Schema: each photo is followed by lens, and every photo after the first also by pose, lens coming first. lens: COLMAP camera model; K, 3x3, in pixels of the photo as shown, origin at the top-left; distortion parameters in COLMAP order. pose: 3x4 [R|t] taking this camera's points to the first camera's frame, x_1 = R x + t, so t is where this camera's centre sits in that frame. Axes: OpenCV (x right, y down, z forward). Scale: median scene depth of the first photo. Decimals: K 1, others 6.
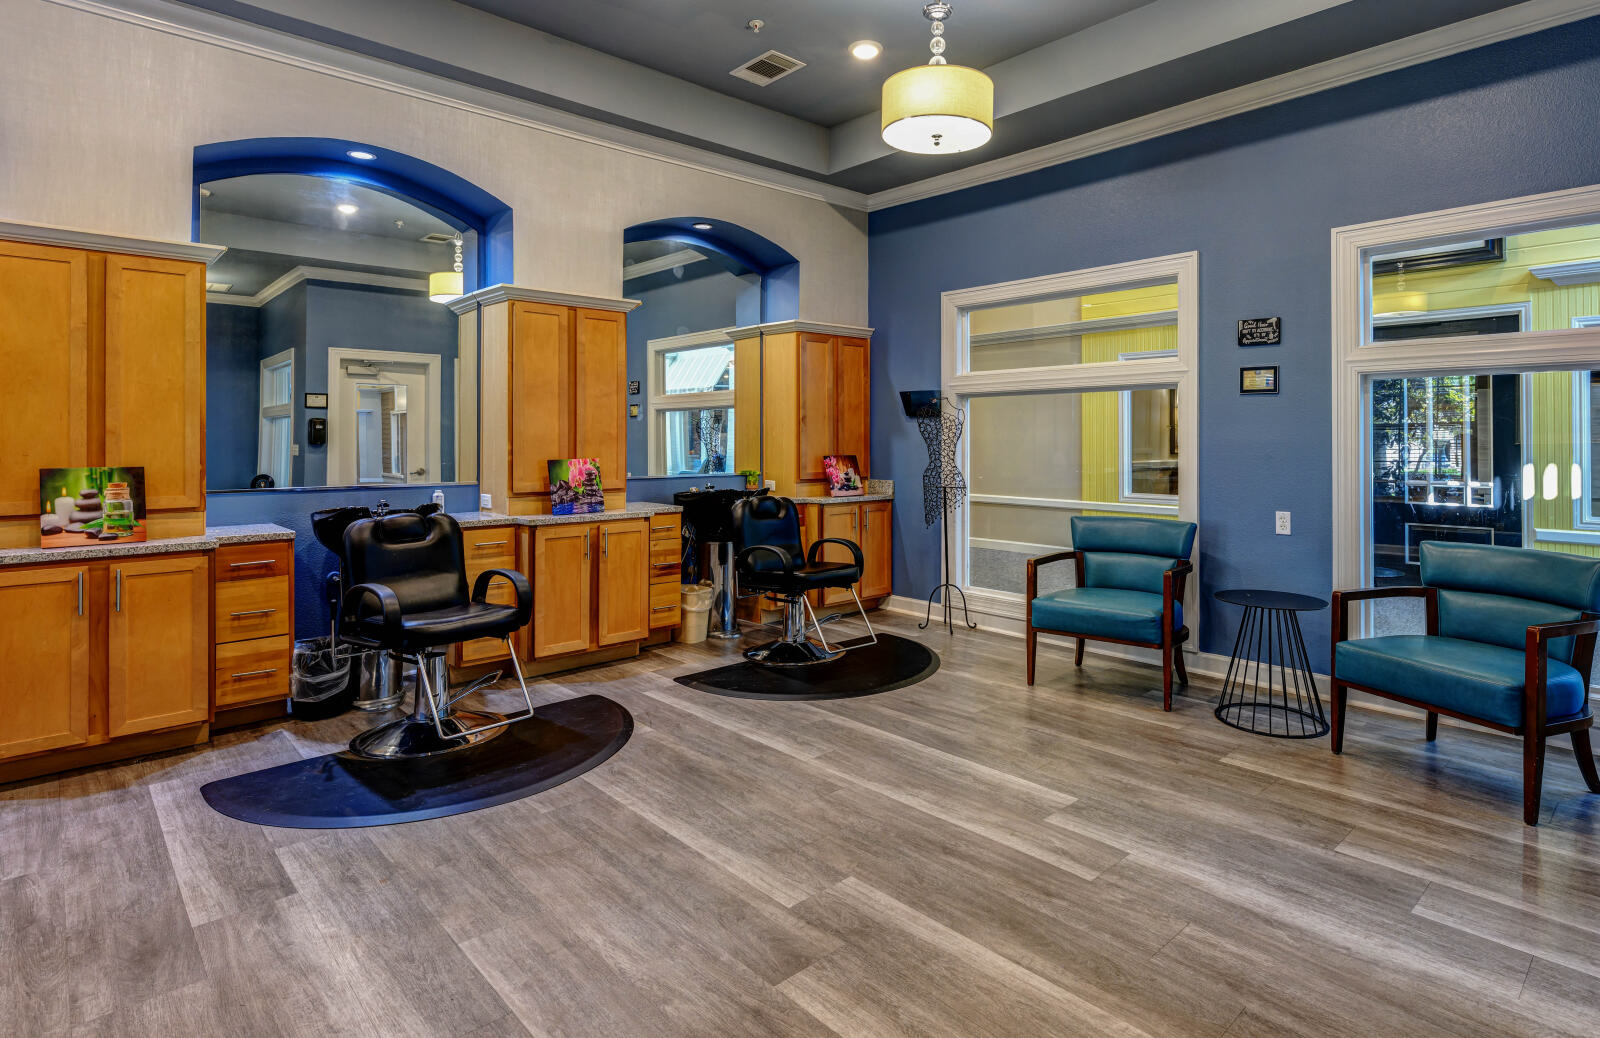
lens RADIAL K [[837.7, 0, 837.0], [0, 837.7, 438.9], [0, 0, 1]] dist [0.002731, 0.001205]
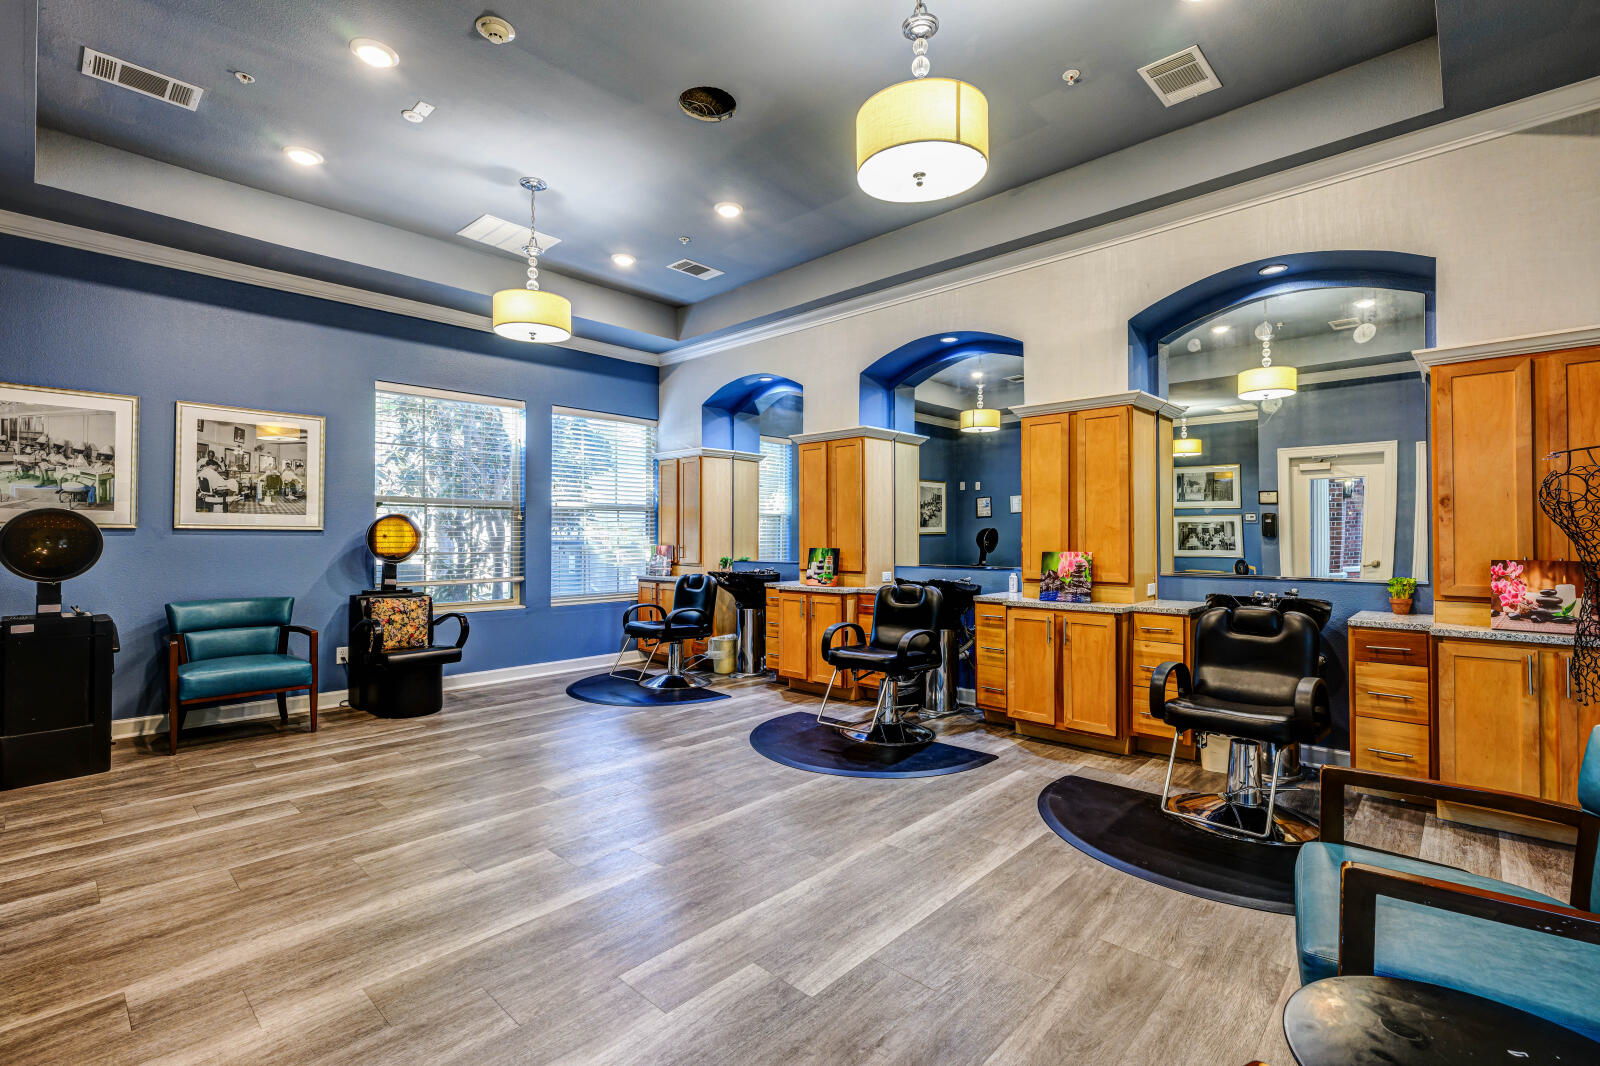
lens RADIAL K [[719.1, 0, 800.8], [0, 719.1, 529.8], [0, 0, 1]] dist [0.011495, -0.000199]
pose [[0.055093, -0.007683, -0.998452, 0.617200], [0.002482, 0.999968, -0.007558, 0.001765], [0.998478, -0.002062, 0.055110, 0.614290]]
